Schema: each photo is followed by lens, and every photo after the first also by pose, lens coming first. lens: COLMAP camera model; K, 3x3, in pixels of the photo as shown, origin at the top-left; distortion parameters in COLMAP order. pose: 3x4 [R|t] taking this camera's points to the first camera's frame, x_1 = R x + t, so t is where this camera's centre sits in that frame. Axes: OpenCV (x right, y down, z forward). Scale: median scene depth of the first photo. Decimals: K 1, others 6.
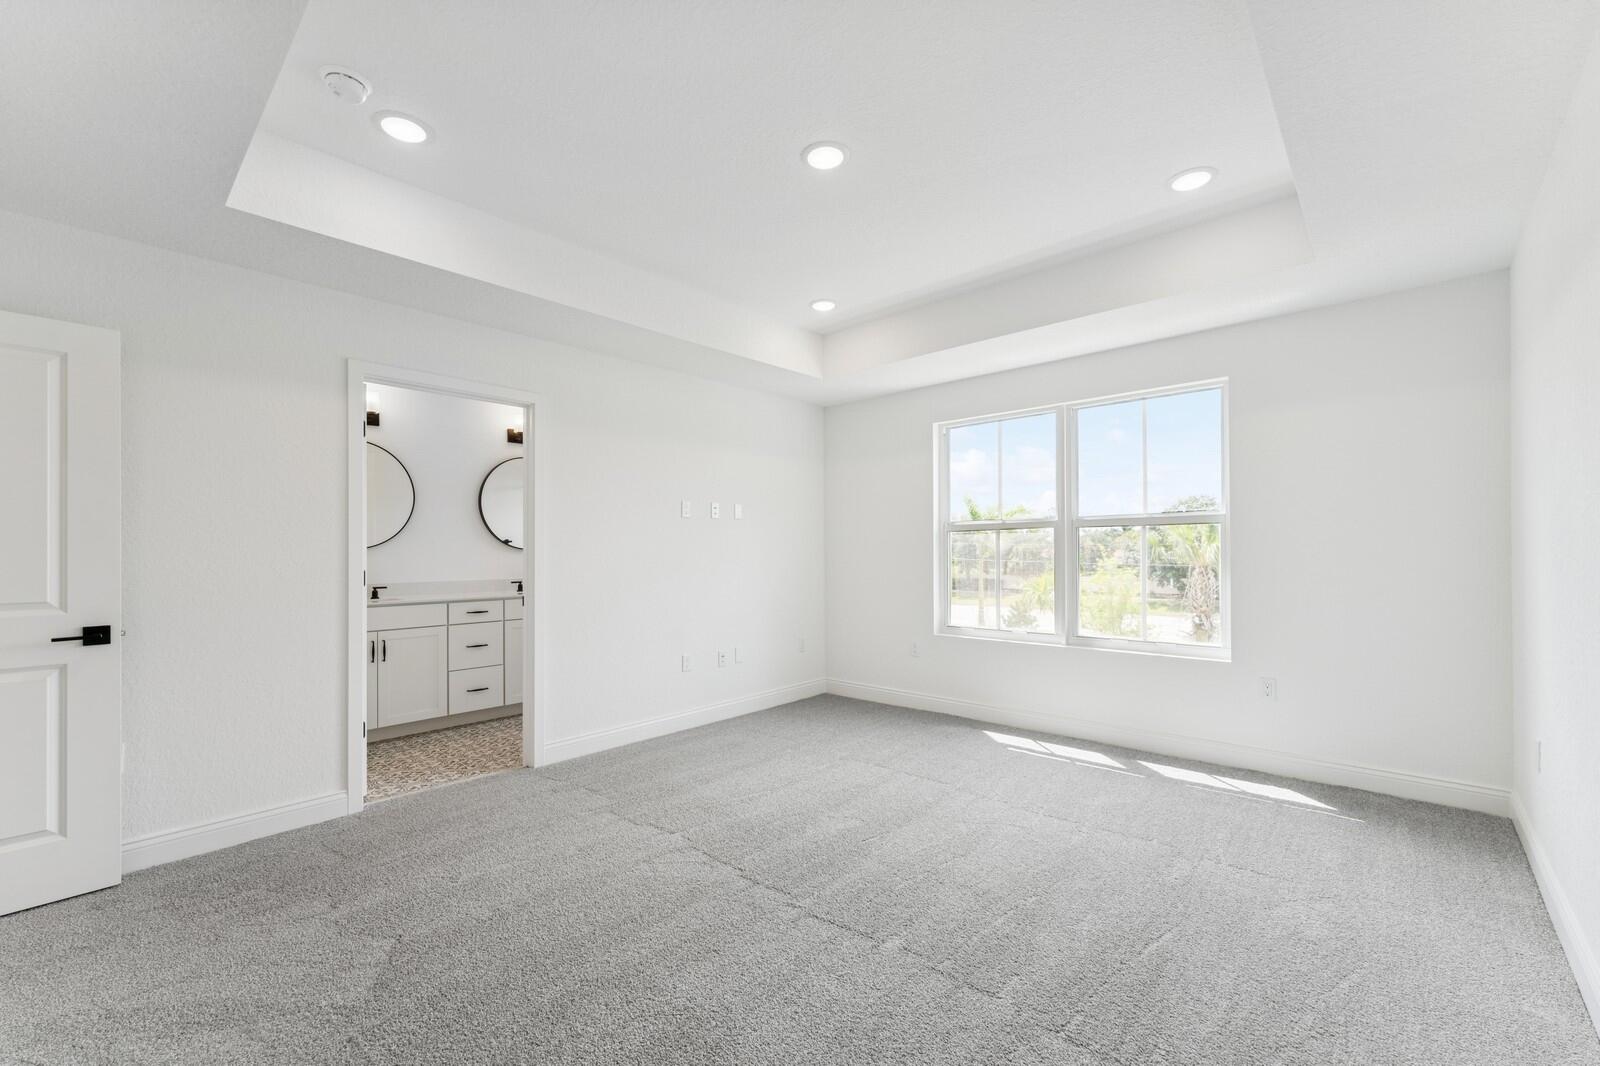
lens RADIAL K [[658.2, 0, 790.9], [0, 658.2, 544.0], [0, 0, 1]] dist [0.001179, 0.000313]
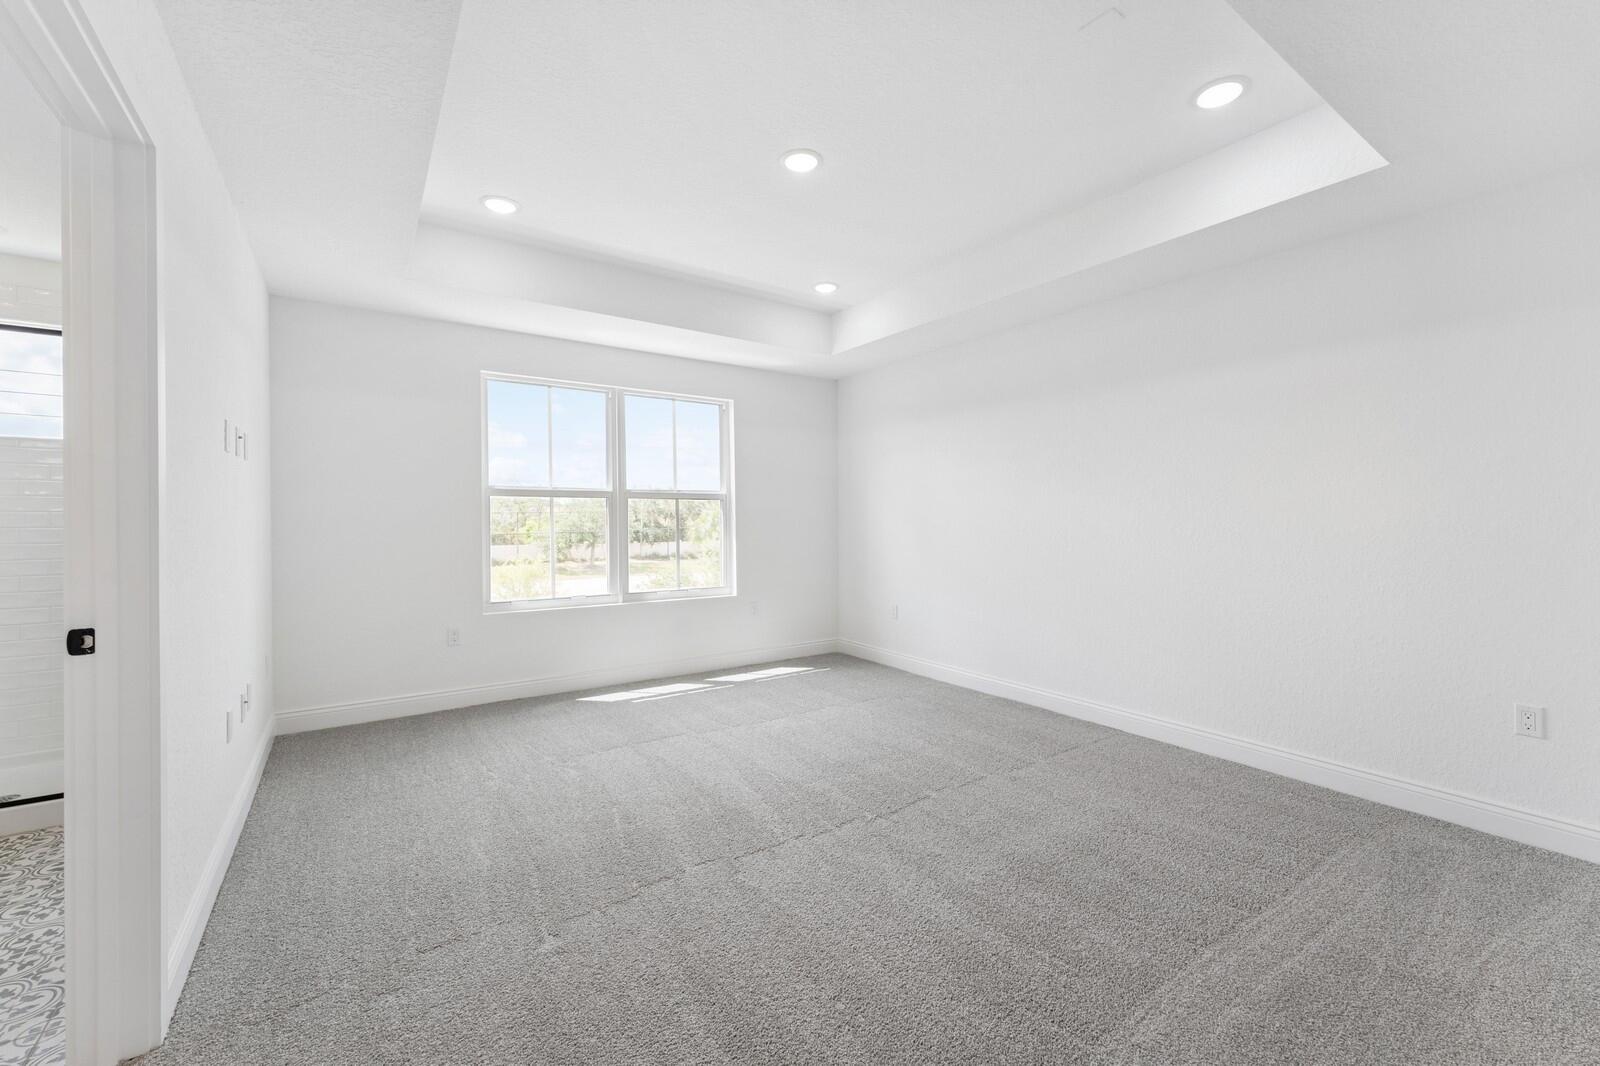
lens RADIAL K [[658.2, 0, 791.9], [0, 658.2, 519.8], [0, 0, 1]] dist [0.001179, 0.000313]
pose [[0.224668, 0.007062, 0.974410, -0.609958], [-0.004525, 0.999971, -0.006204, 0.017150], [-0.974425, -0.003015, 0.224693, 0.465217]]
